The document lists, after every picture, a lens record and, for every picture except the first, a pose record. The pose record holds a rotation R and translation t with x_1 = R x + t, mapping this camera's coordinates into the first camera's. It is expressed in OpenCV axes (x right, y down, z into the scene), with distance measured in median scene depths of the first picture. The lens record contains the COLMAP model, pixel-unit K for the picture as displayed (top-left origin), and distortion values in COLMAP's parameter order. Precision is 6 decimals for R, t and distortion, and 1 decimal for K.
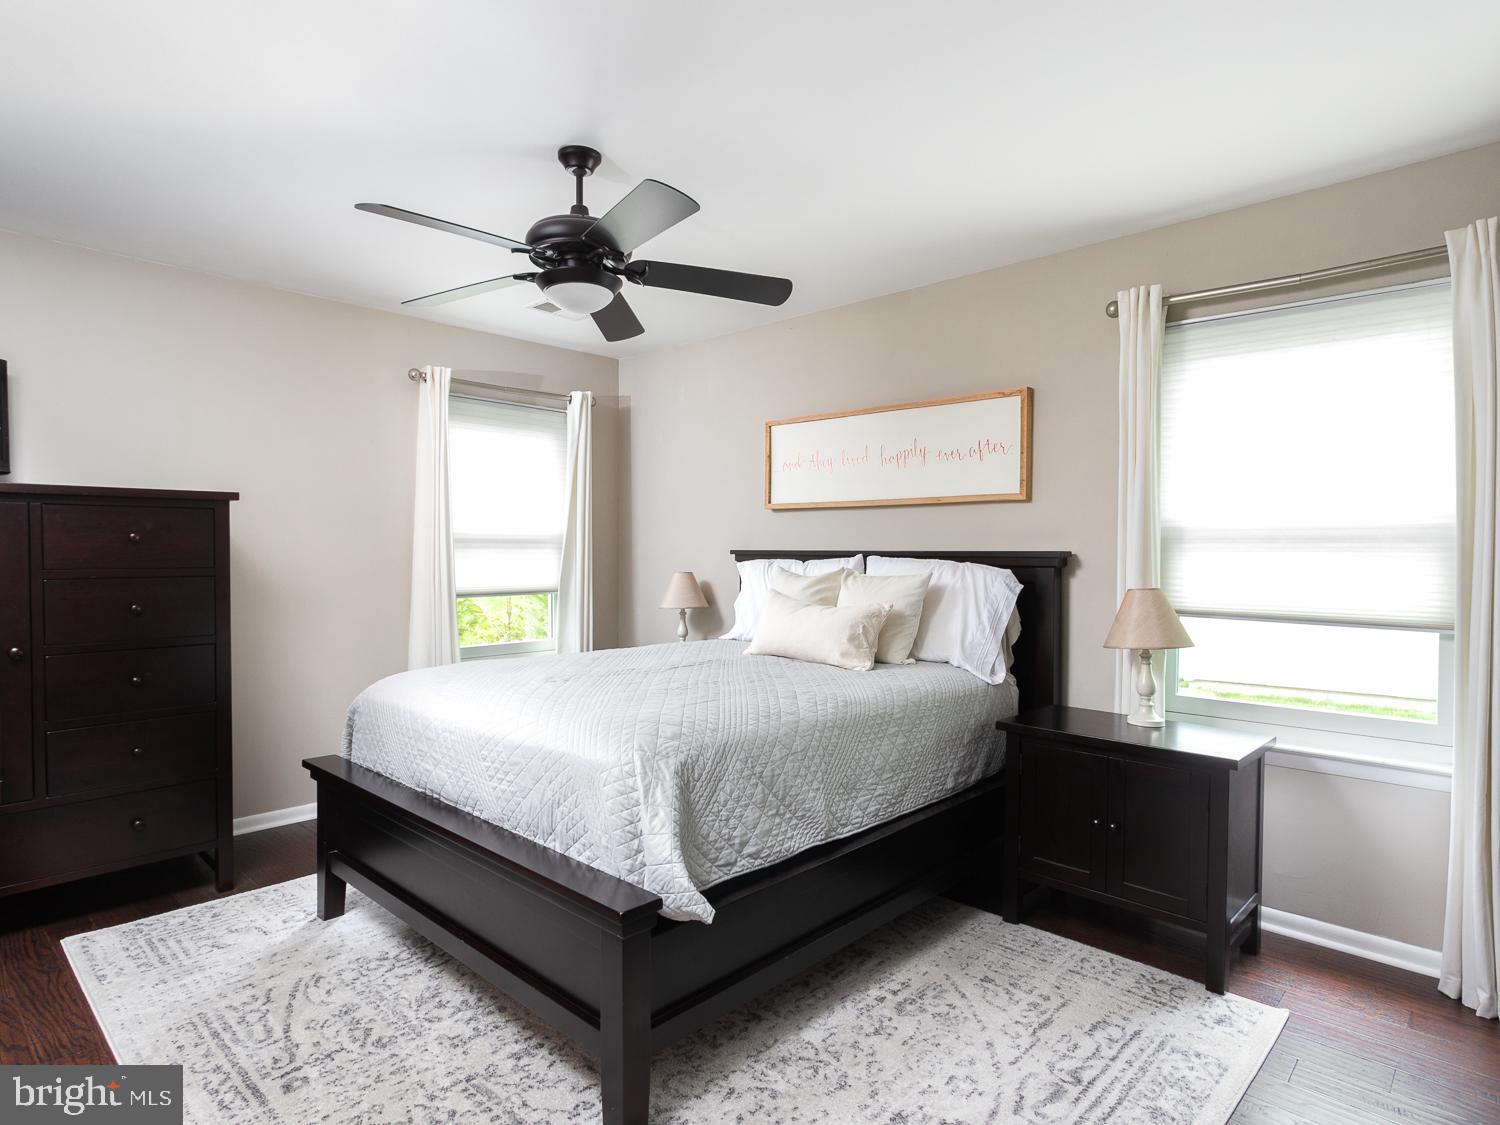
lens RADIAL K [[852.6, 0, 716.1], [0, 852.6, 561.5], [0, 0, 1]] dist [0.018771, 0.000500]
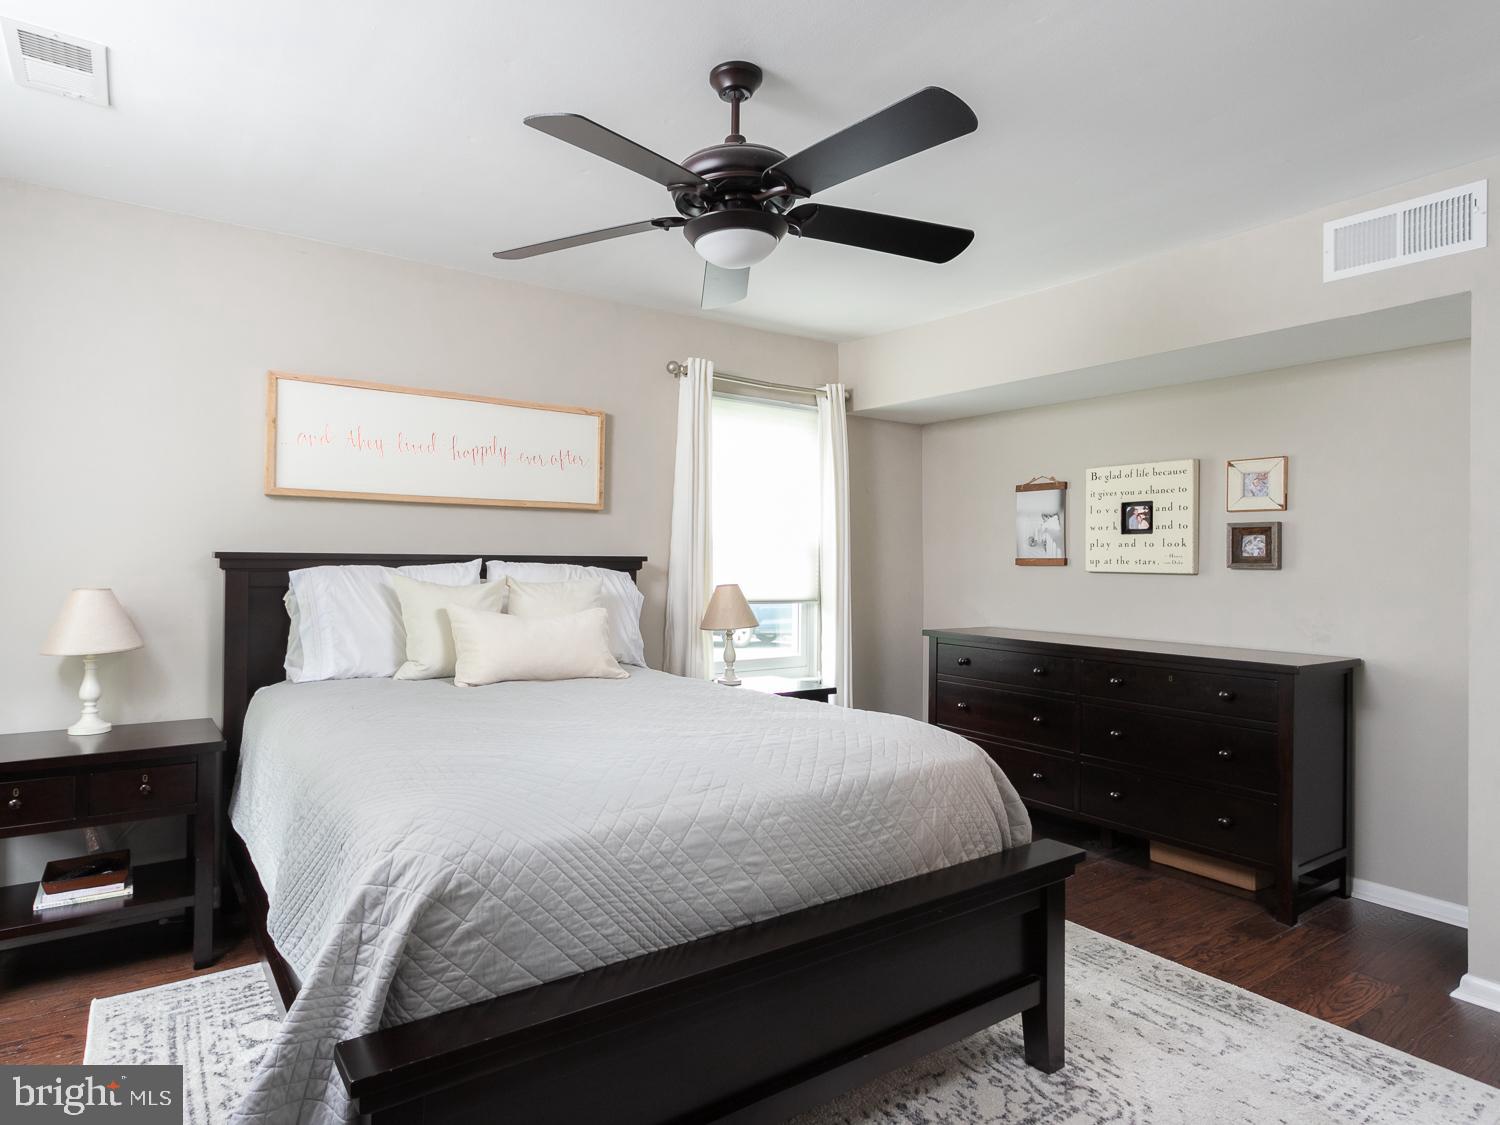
lens RADIAL K [[852.6, 0, 716.1], [0, 852.6, 561.5], [0, 0, 1]] dist [0.018771, 0.000500]
pose [[0.182663, -0.008714, 0.983137, -0.693867], [0.003126, 0.999961, 0.008282, -0.012877], [-0.983171, 0.001561, 0.182683, 0.623542]]
